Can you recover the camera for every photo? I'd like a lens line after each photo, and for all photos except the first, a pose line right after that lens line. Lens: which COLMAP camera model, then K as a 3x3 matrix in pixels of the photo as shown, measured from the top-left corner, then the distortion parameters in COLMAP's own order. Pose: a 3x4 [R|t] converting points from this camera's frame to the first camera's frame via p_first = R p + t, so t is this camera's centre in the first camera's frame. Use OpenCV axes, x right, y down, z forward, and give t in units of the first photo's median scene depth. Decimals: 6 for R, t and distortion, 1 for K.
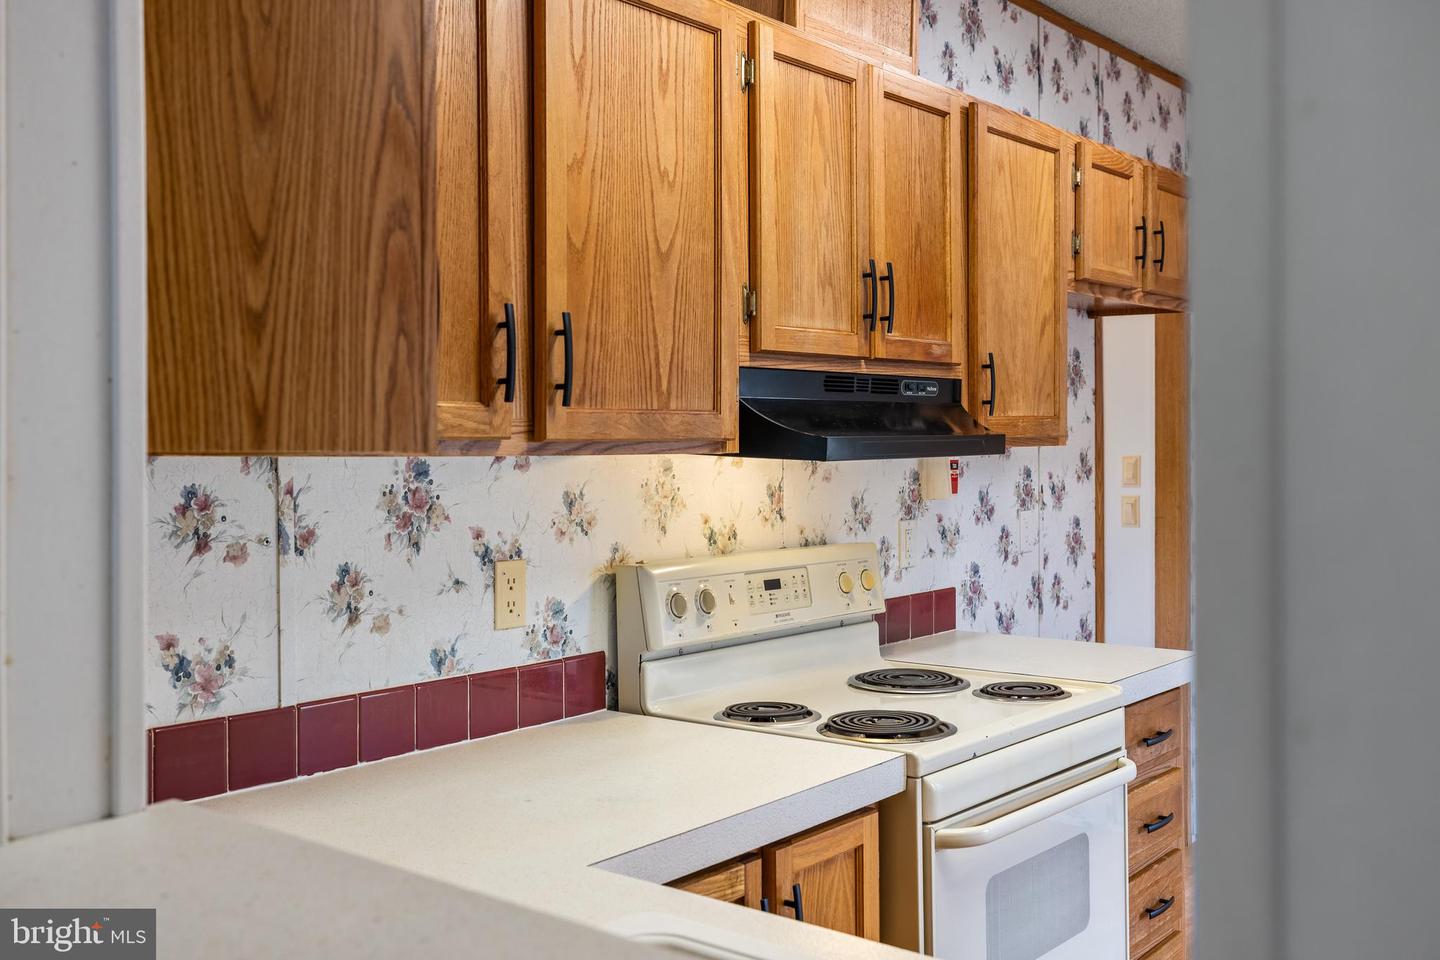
lens RADIAL K [[1392.2, 0, 724.3], [0, 1392.2, 453.4], [0, 0, 1]] dist [0.004306, 0.000000]
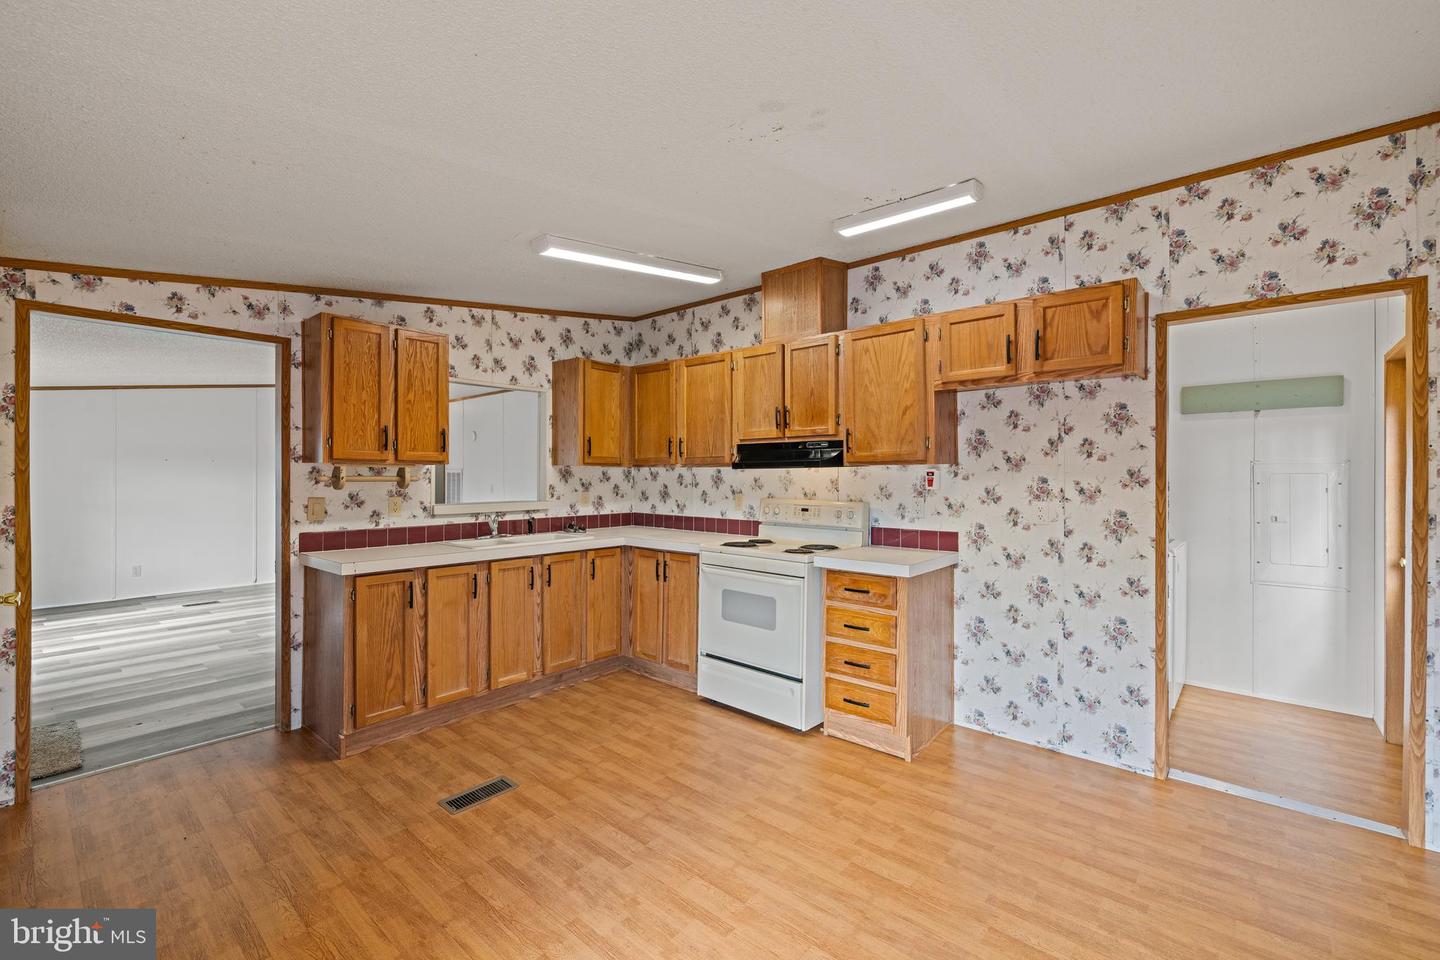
lens RADIAL K [[606.3, 0, 722.8], [0, 606.3, 473.6], [0, 0, 1]] dist [0.000301, 0.000751]
pose [[-0.031363, 0.001725, -0.999507, 1.630335], [-0.011883, 0.999927, 0.002099, 0.014120], [0.999437, 0.011942, -0.031340, 0.999332]]
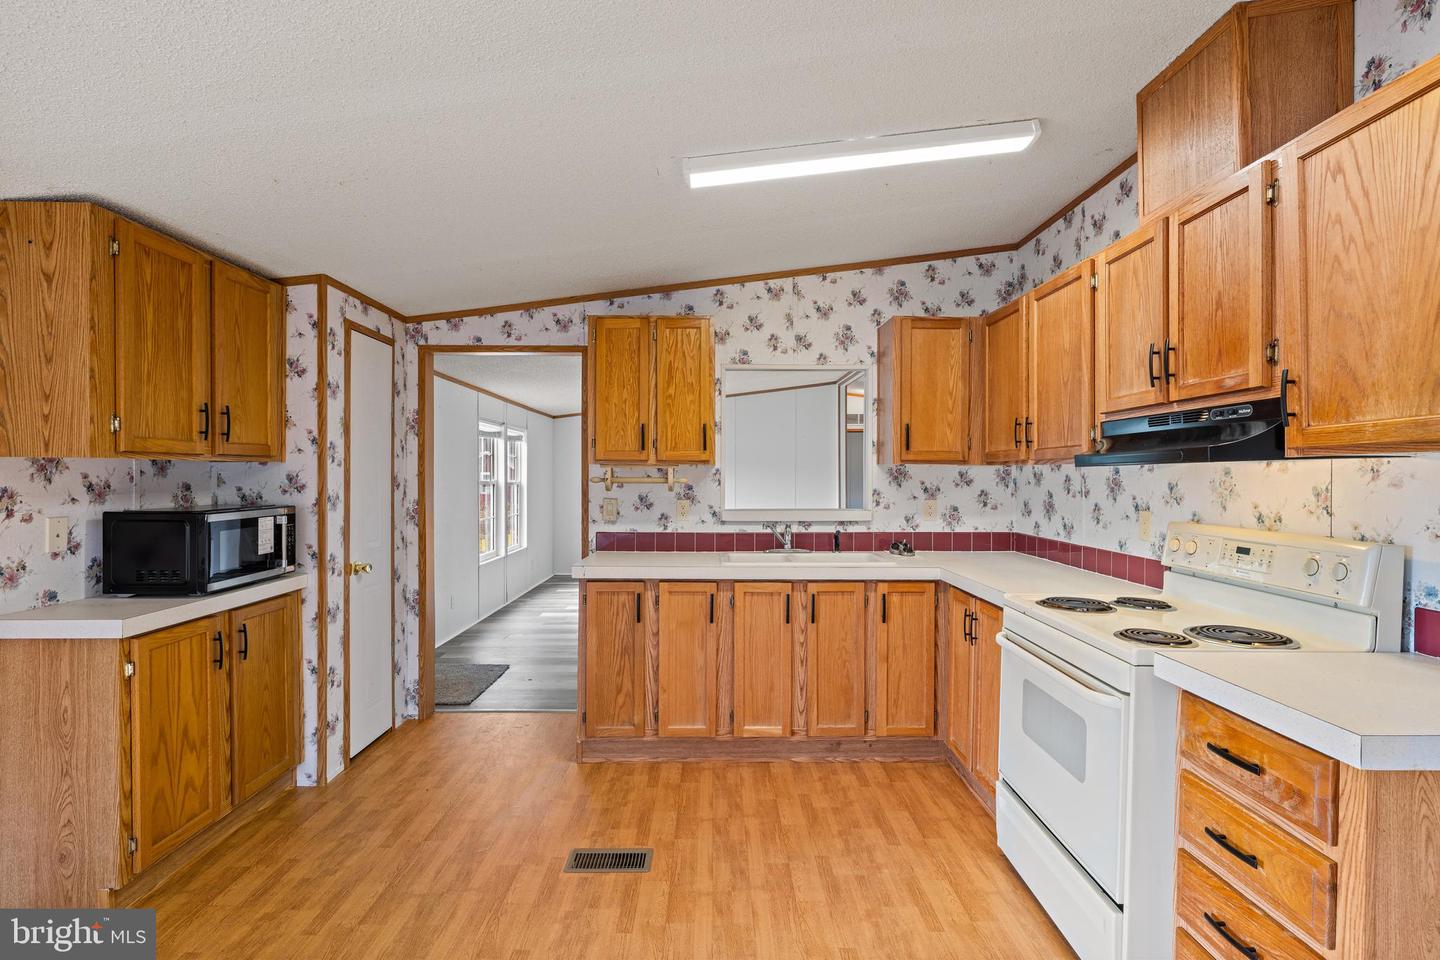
lens RADIAL K [[671.0, 0, 721.3], [0, 671.0, 476.5], [0, 0, 1]] dist [-0.008756, 0.002815]
pose [[-0.771742, 0.003697, -0.635925, 1.075914], [-0.006136, 0.999893, 0.013259, 0.009636], [0.635907, 0.014135, -0.771637, 1.393749]]
